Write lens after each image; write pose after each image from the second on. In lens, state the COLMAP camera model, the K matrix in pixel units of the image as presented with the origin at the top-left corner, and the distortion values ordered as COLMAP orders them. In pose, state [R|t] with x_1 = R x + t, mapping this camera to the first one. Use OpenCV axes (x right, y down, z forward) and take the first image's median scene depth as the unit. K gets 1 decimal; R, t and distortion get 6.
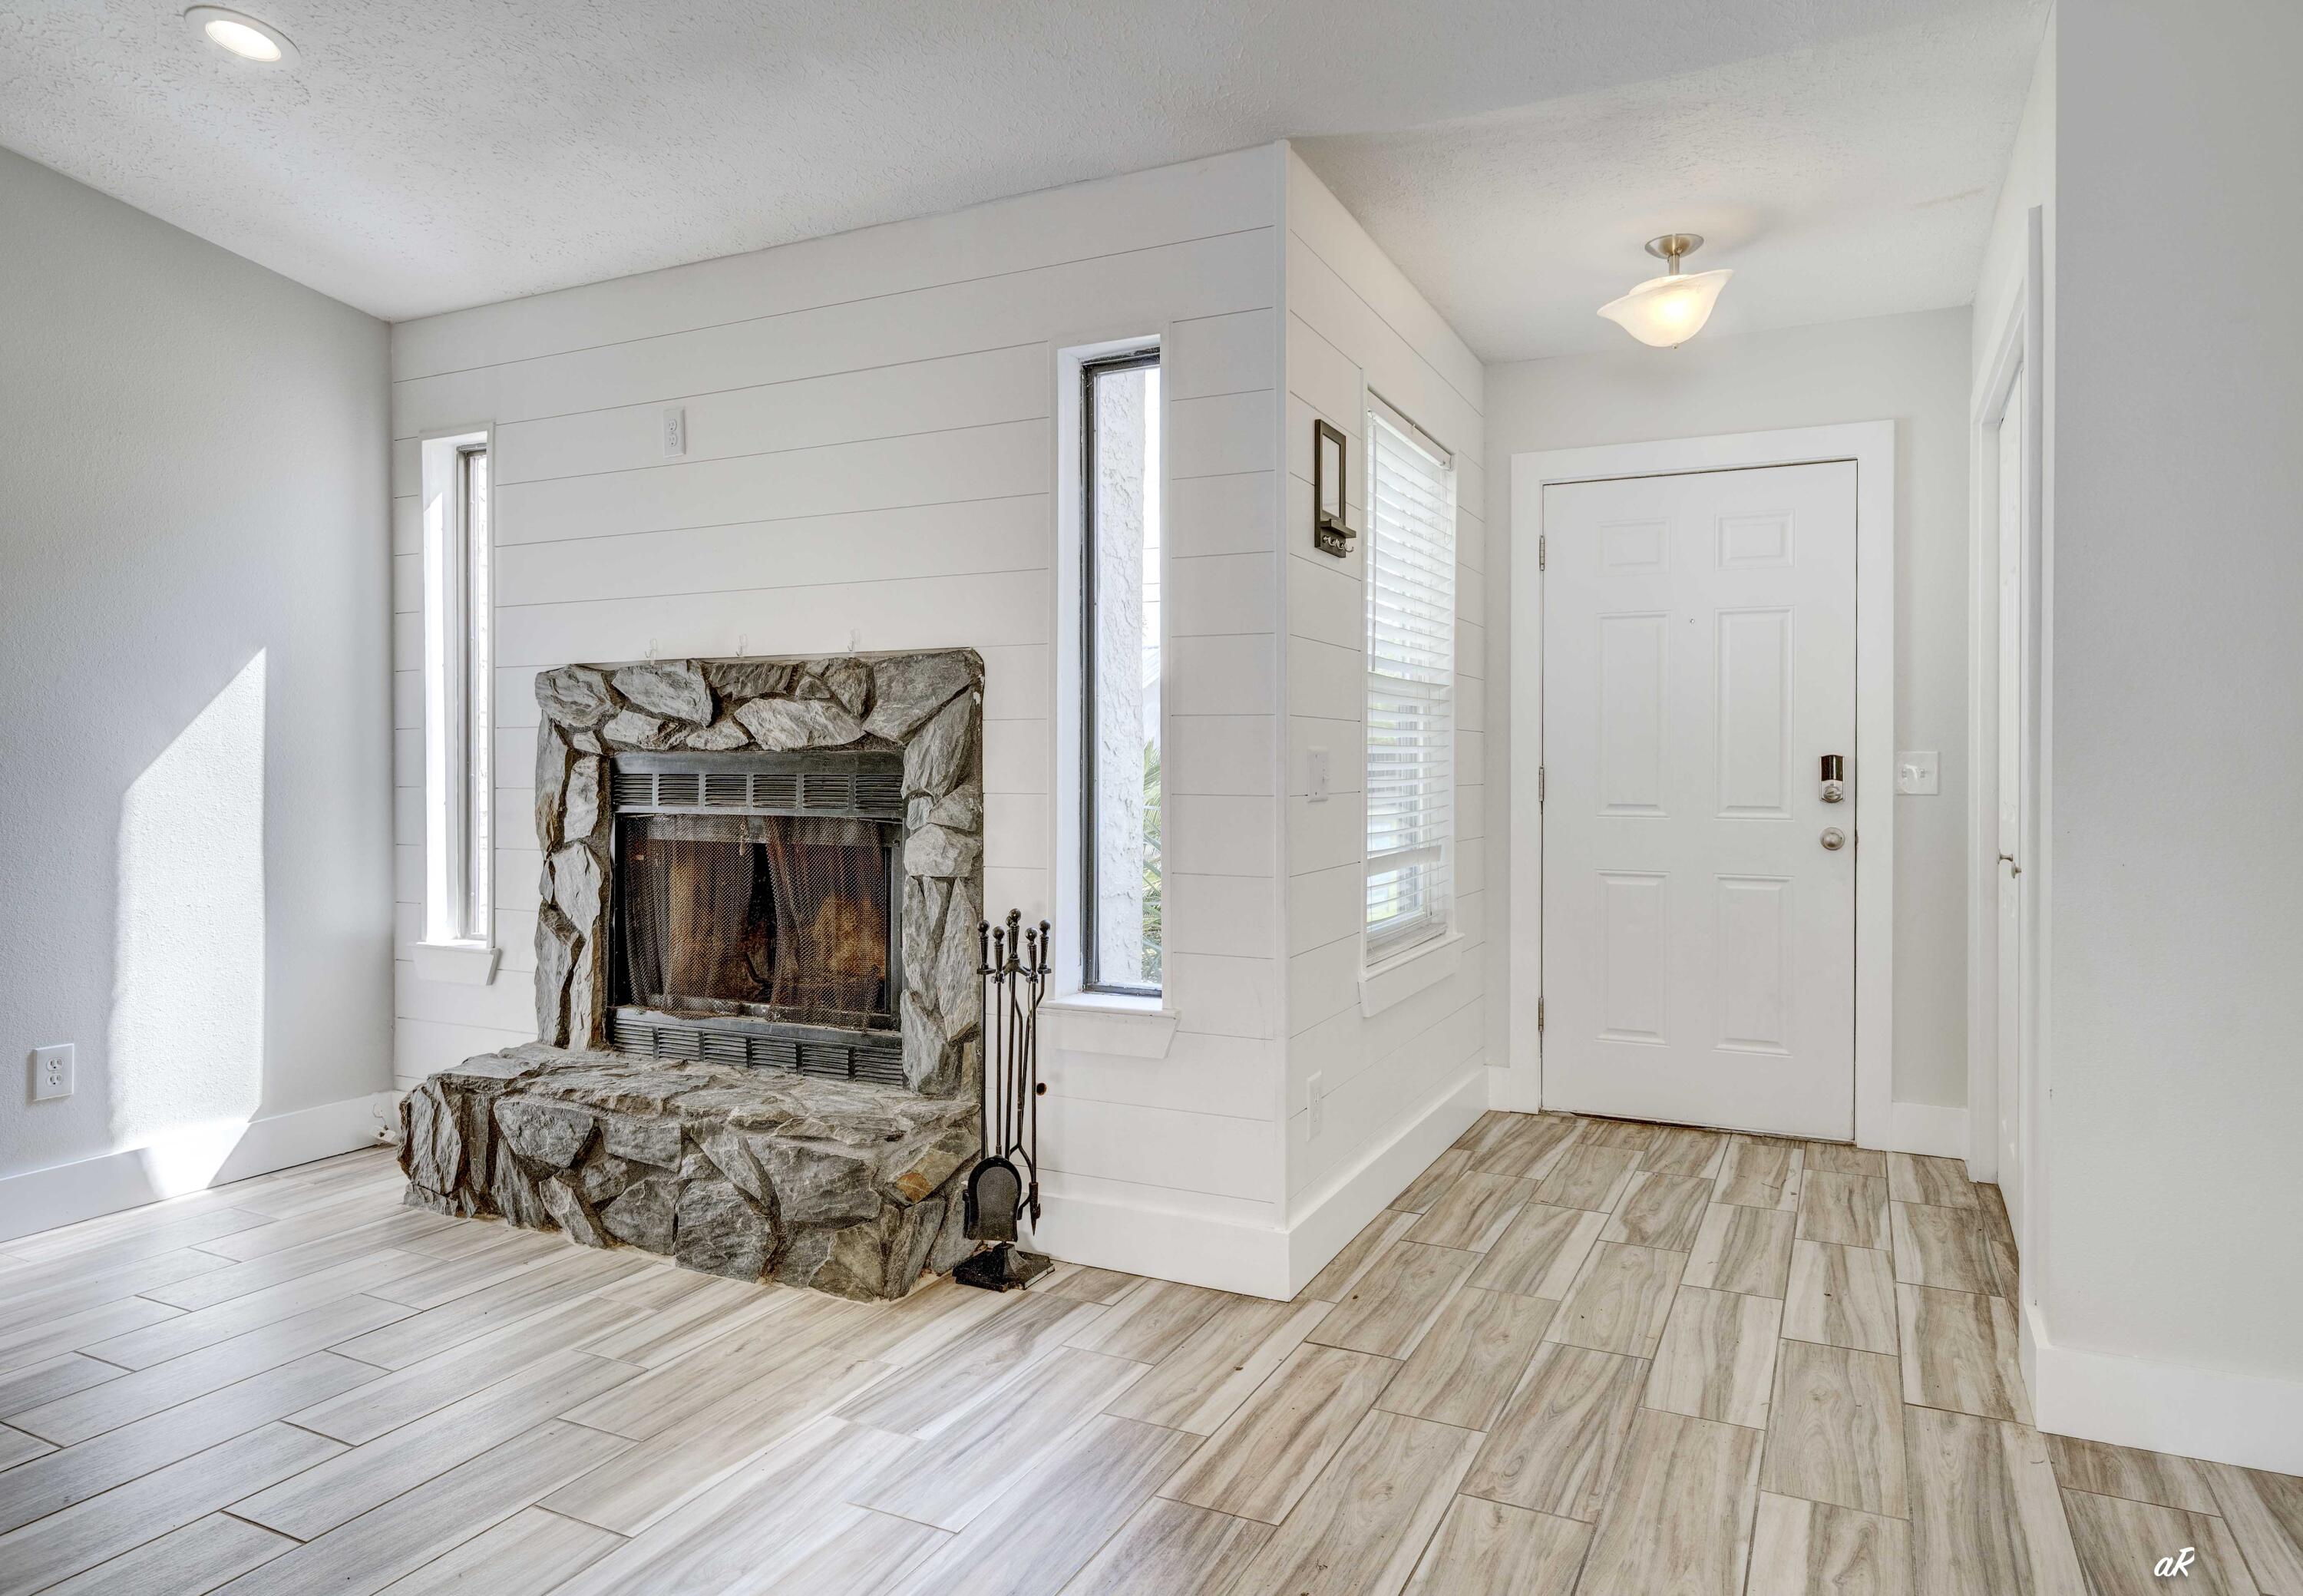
lens RADIAL K [[1370.2, 0, 1250.4], [0, 1370.2, 779.3], [0, 0, 1]] dist [0.003431, 0.000647]
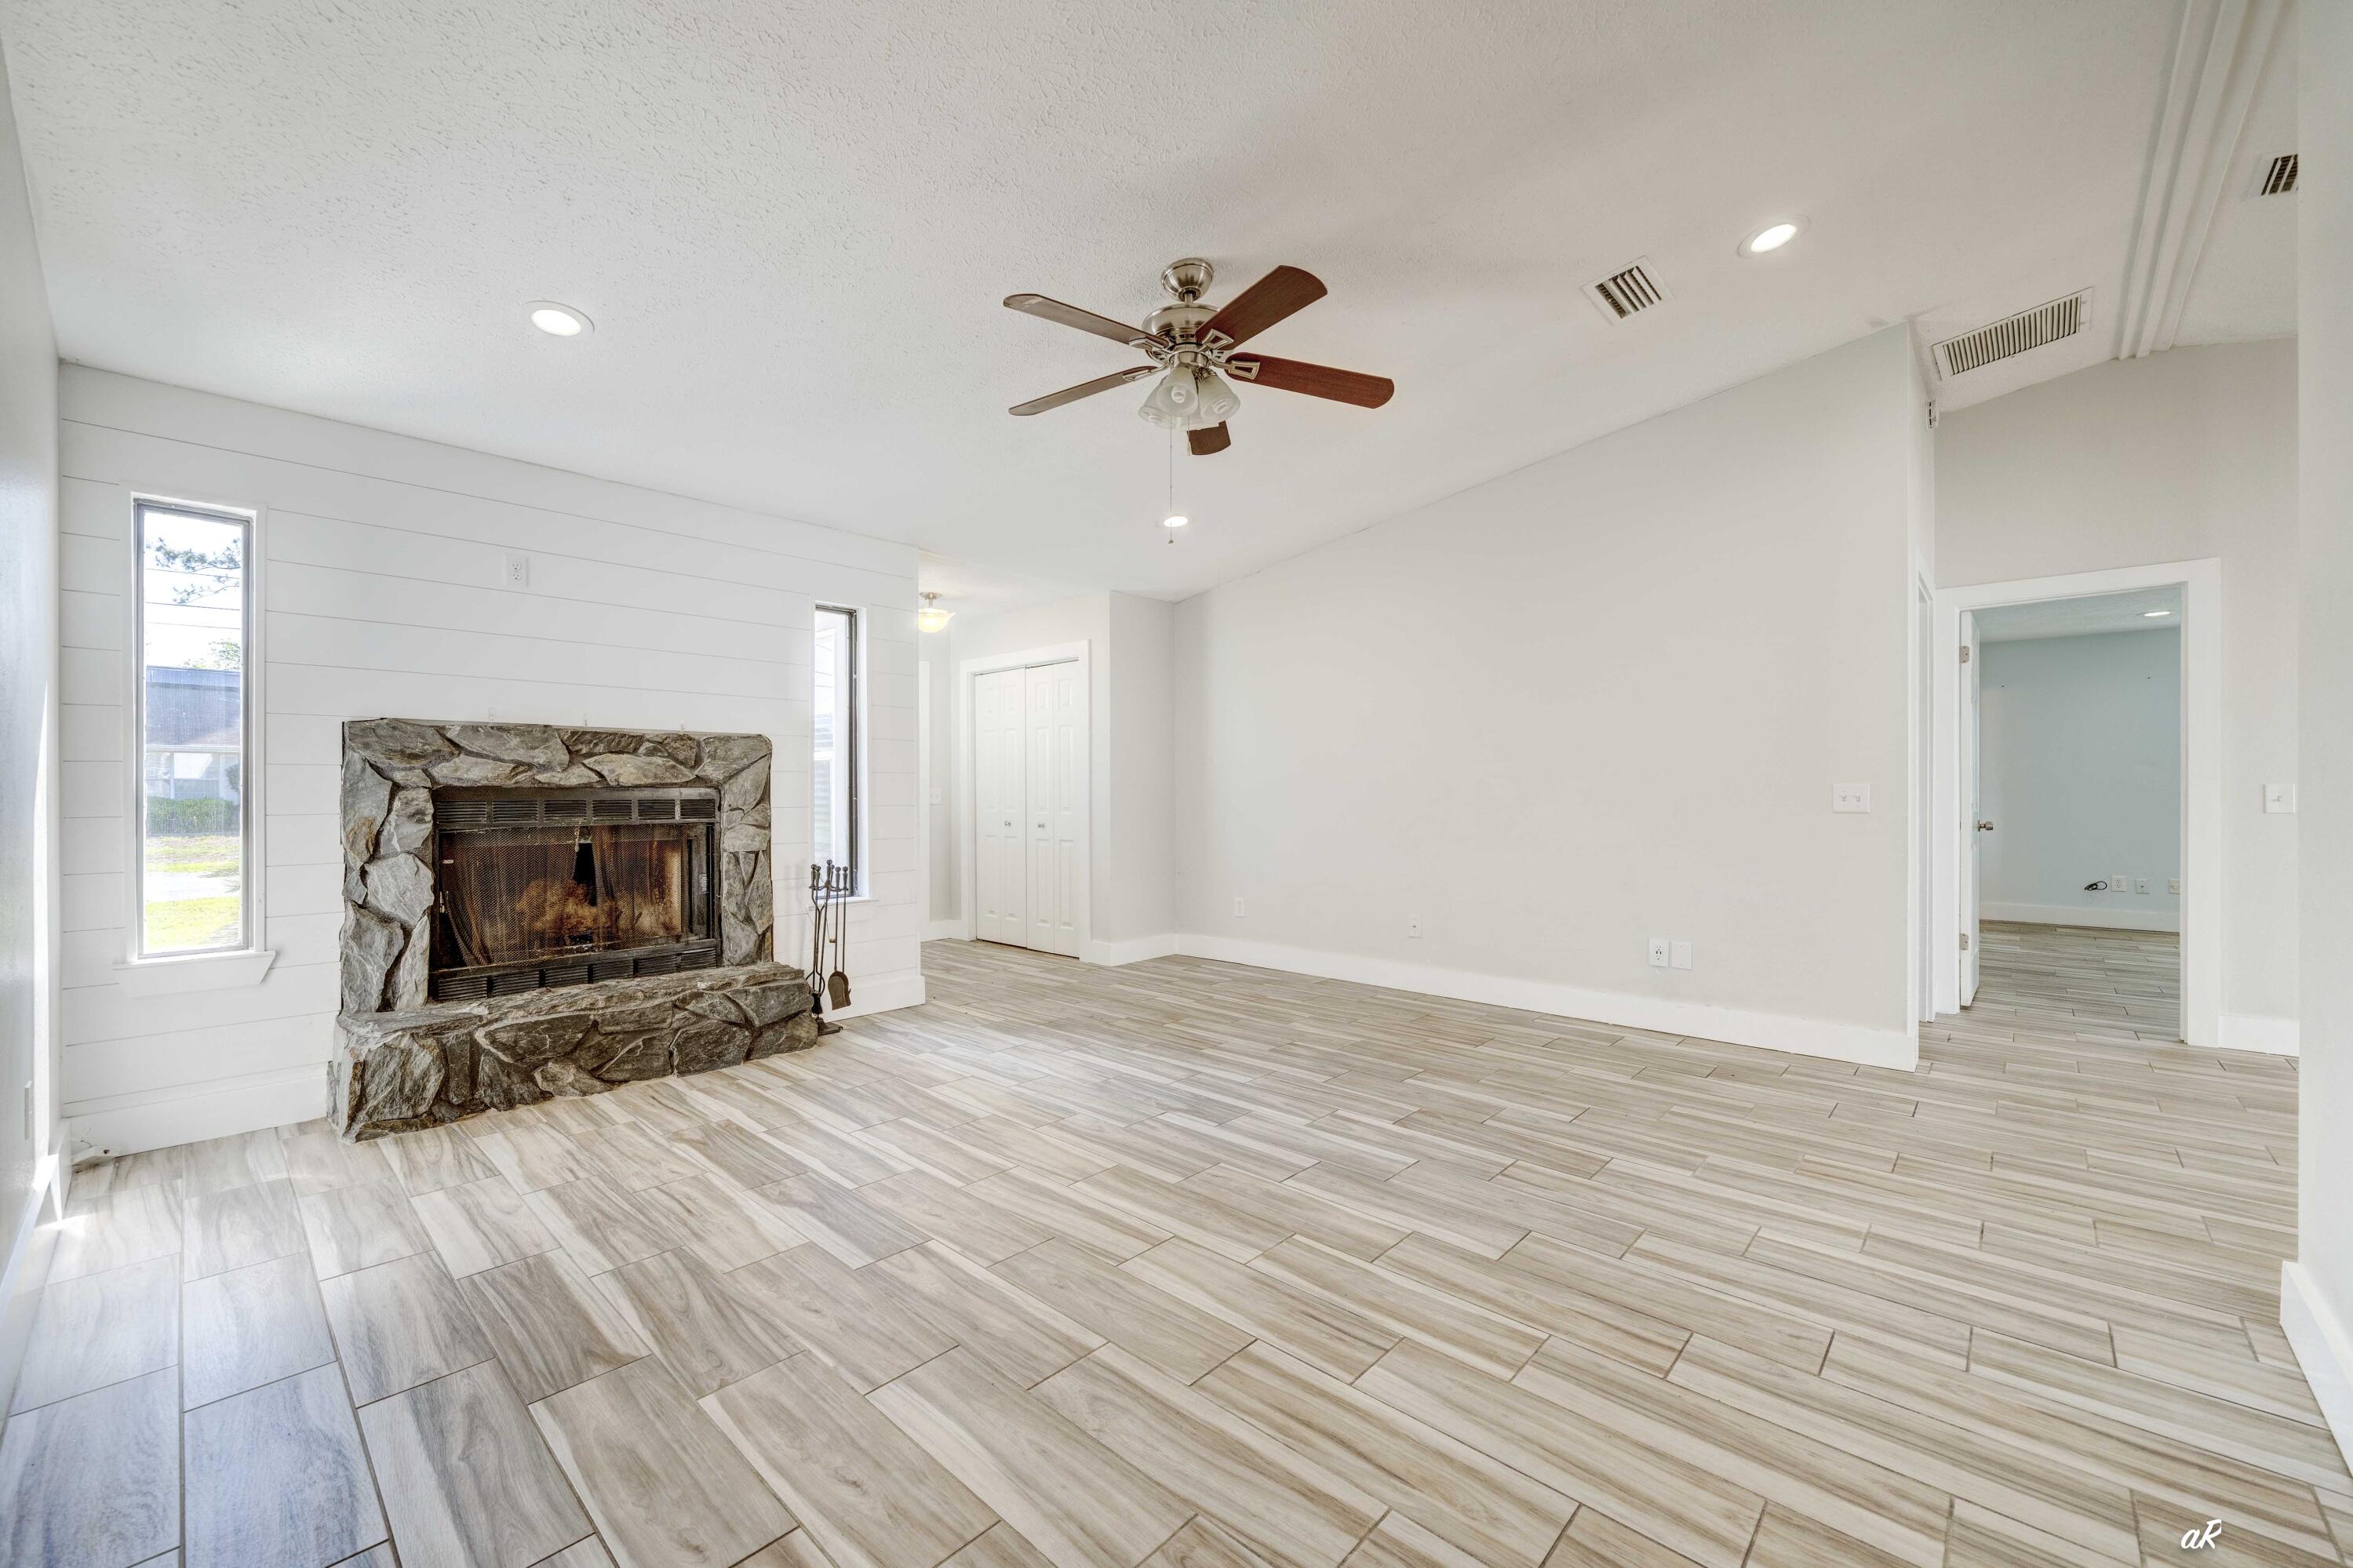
lens RADIAL K [[888.0, 0, 1137.4], [0, 888.0, 793.2], [0, 0, 1]] dist [0.001630, 0.000018]
pose [[0.353690, -0.003215, 0.935357, -1.187001], [0.011912, 0.999928, -0.001067, -0.003102], [-0.935287, 0.011519, 0.353703, 0.035720]]
